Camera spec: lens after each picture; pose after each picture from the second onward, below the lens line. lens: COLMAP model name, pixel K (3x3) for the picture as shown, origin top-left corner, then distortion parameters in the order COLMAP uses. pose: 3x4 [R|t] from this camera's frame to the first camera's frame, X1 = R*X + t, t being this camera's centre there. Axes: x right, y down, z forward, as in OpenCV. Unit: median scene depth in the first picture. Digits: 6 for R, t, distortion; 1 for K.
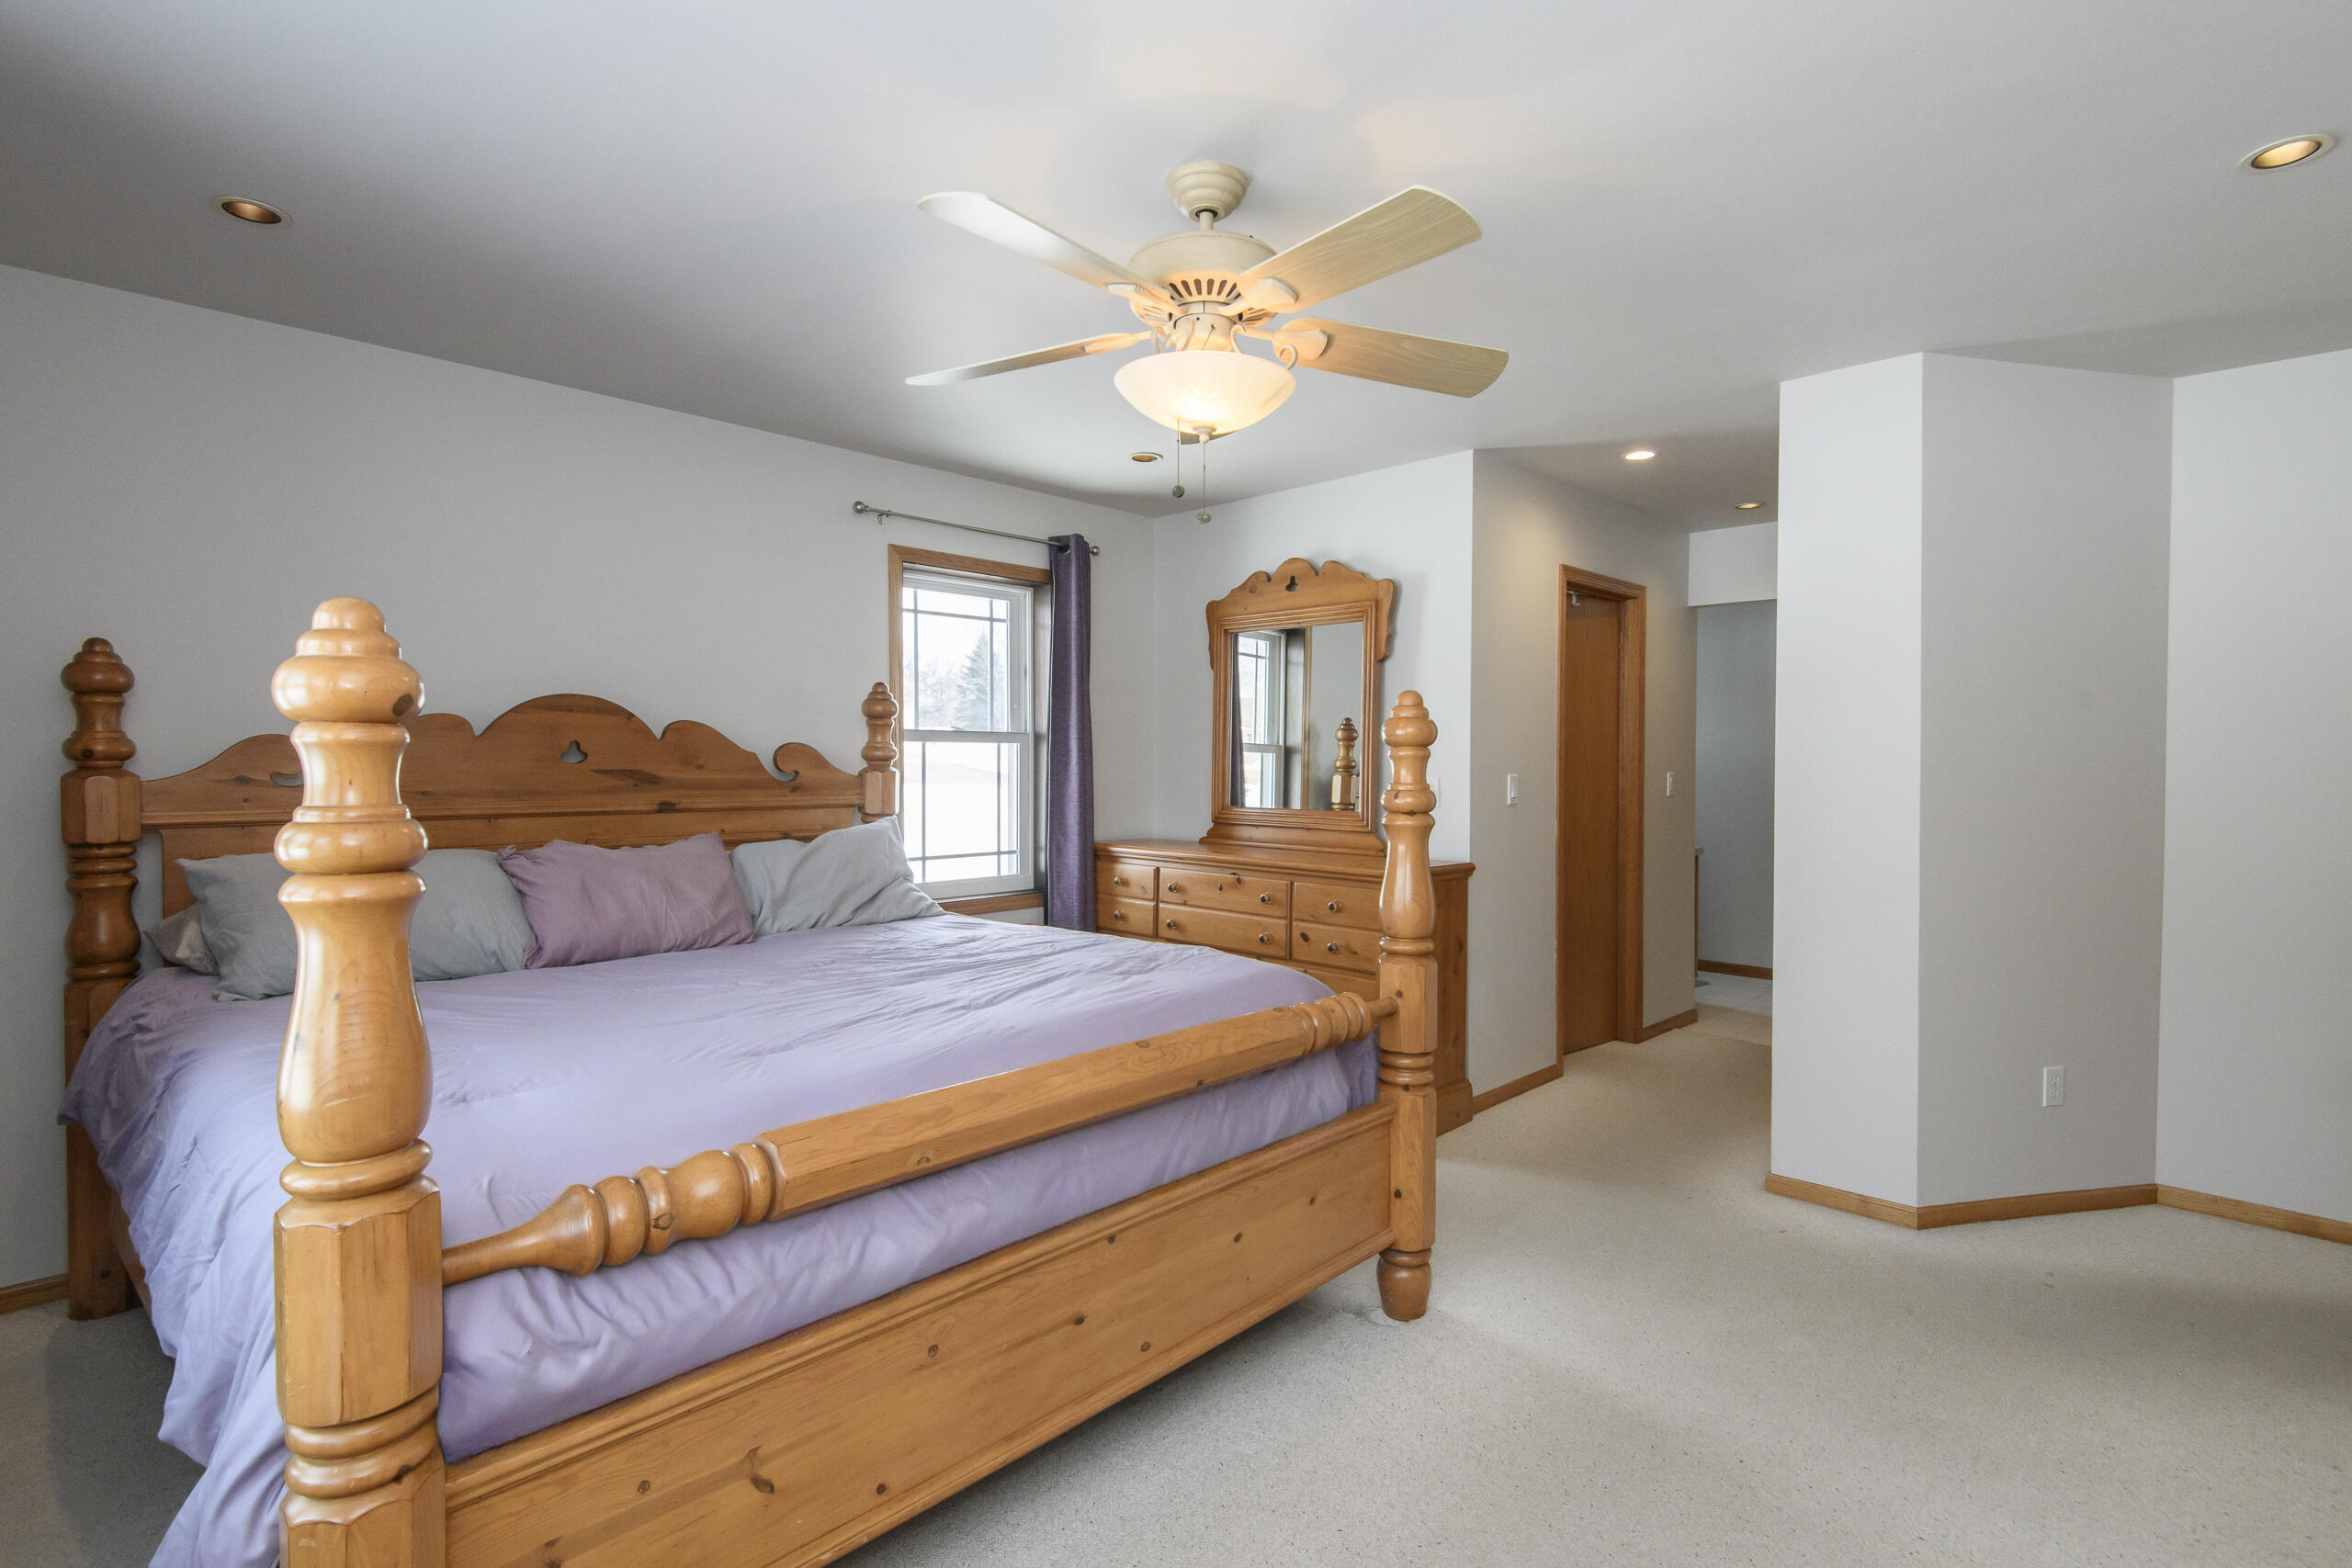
lens RADIAL K [[1159.9, 0, 1176.0], [0, 1159.9, 784.0], [0, 0, 1]] dist [0.002065, -0.011910]
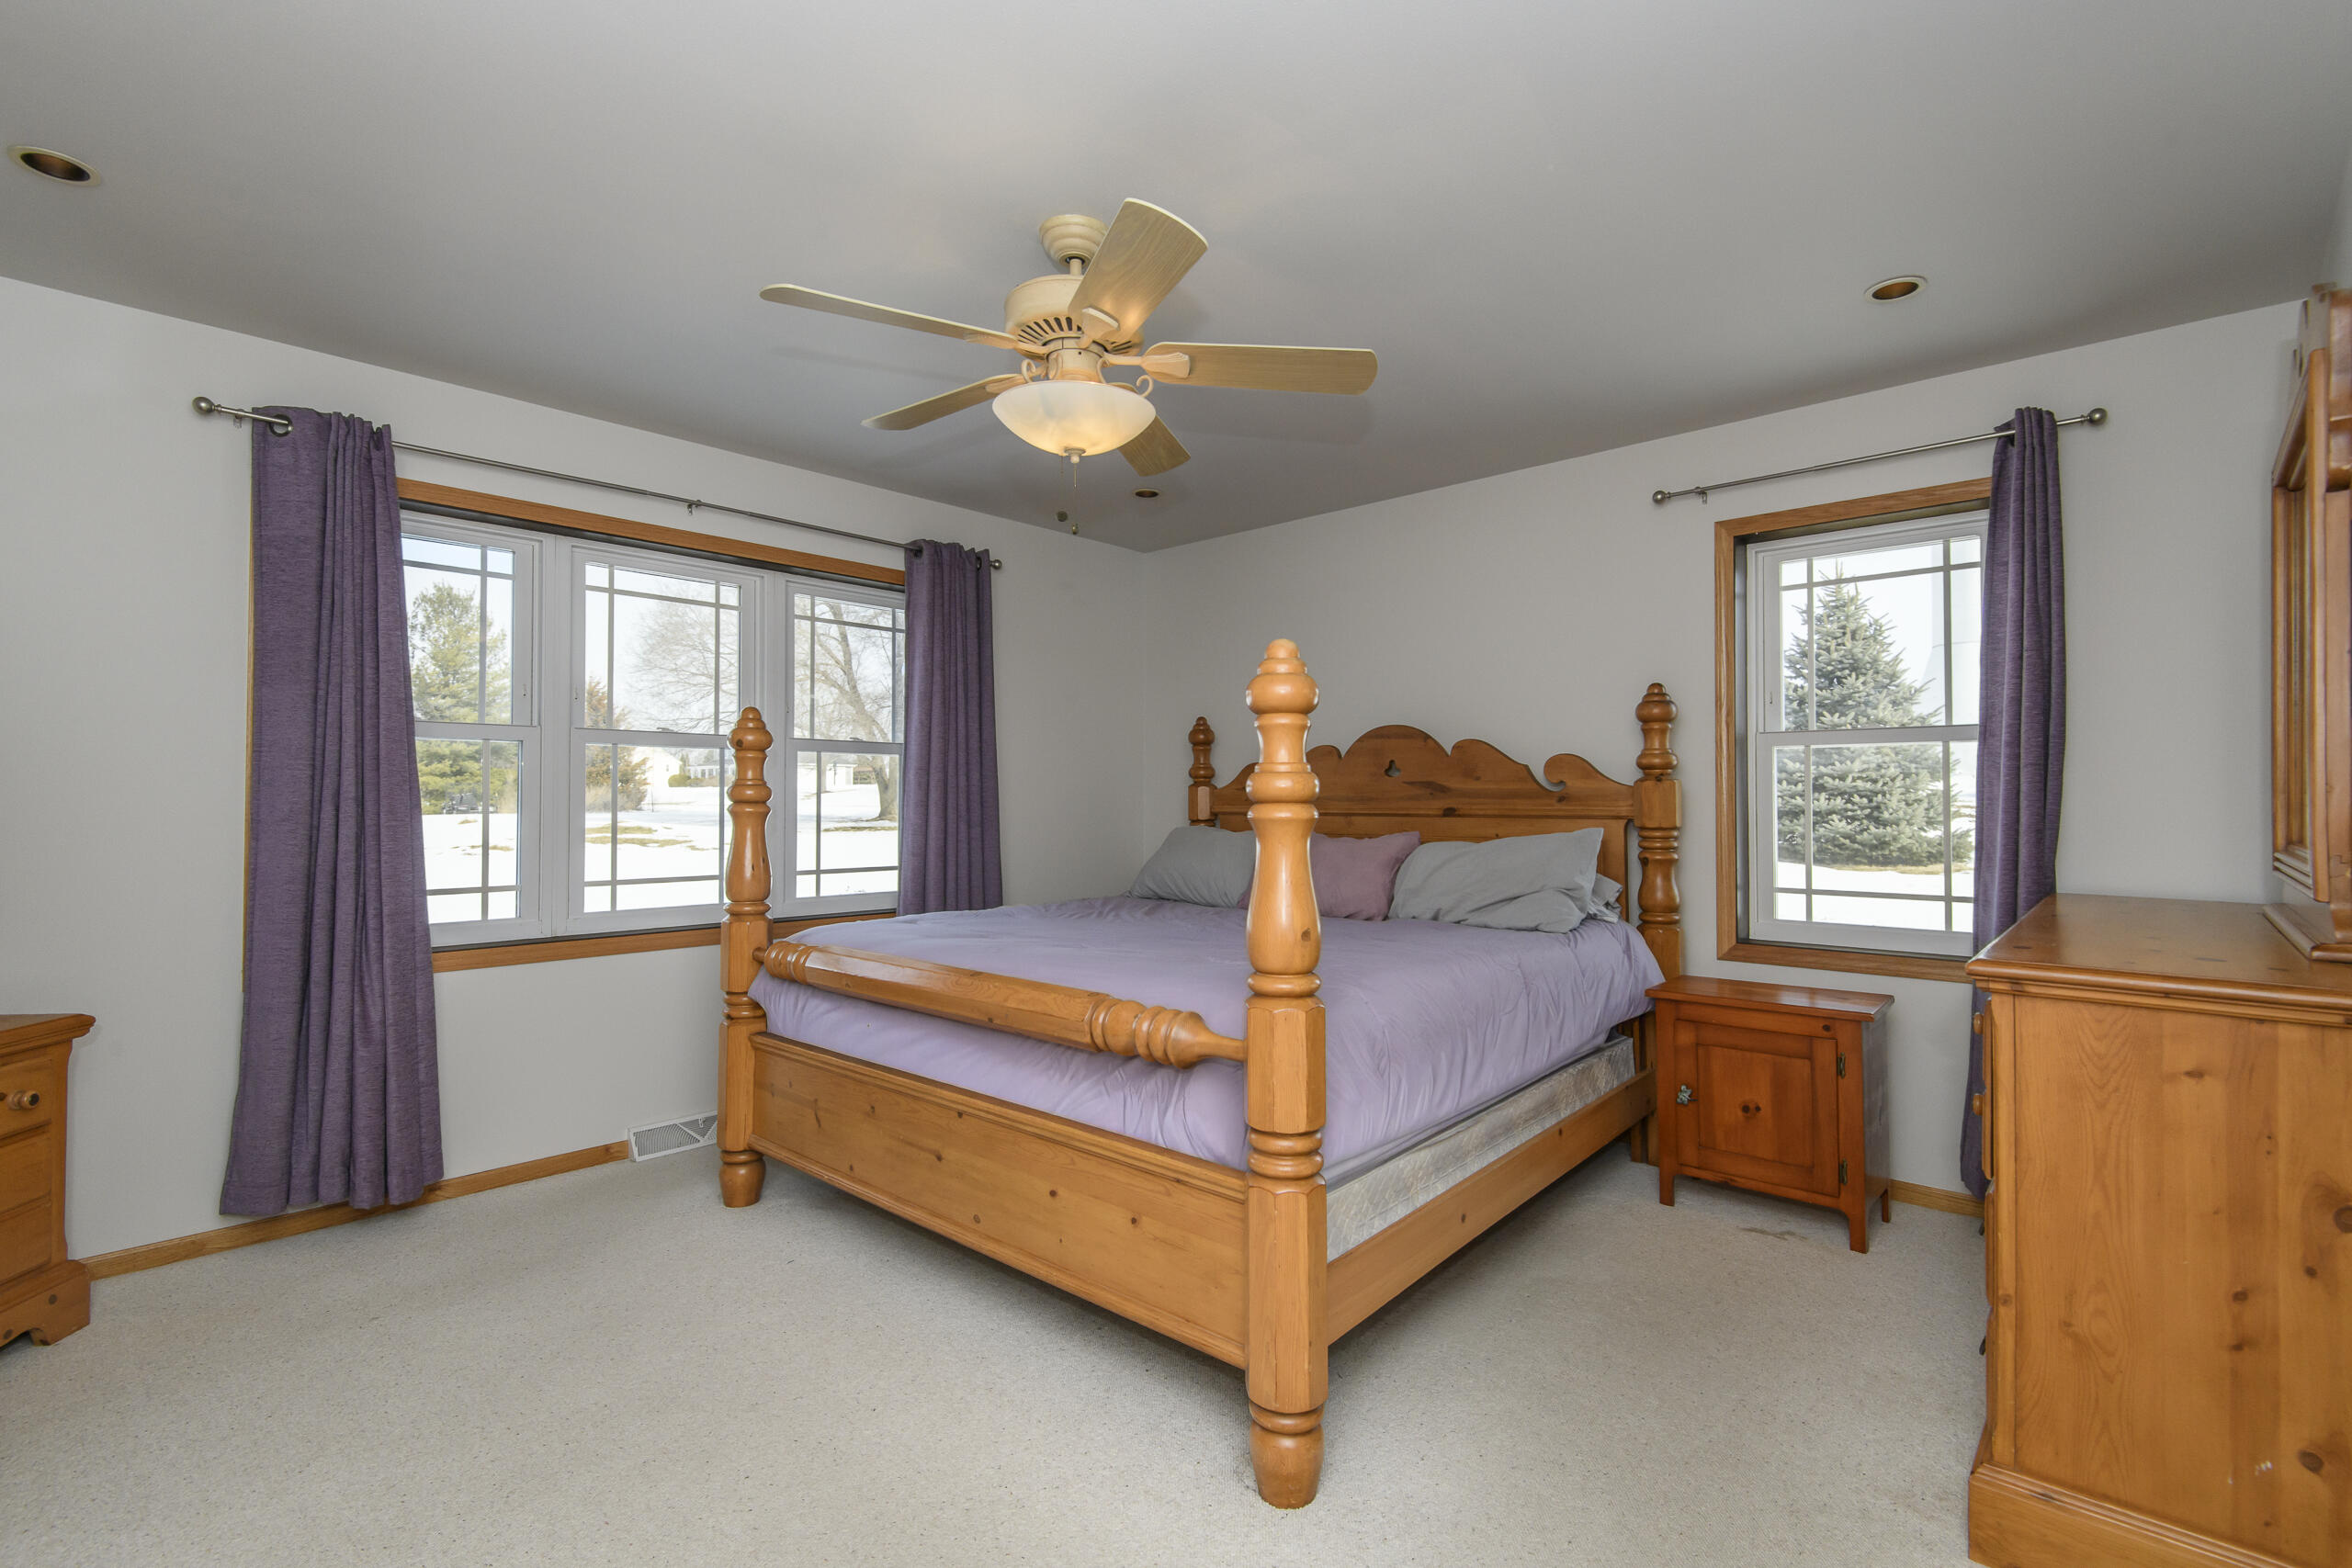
lens RADIAL K [[1086.3, 0, 1166.5], [0, 1086.3, 786.2], [0, 0, 1]] dist [0.027765, -0.009625]
pose [[0.002206, -0.016670, -0.999859, 0.688717], [-0.025298, 0.999540, -0.016721, 0.019403], [0.999678, 0.025331, 0.001783, 0.706764]]
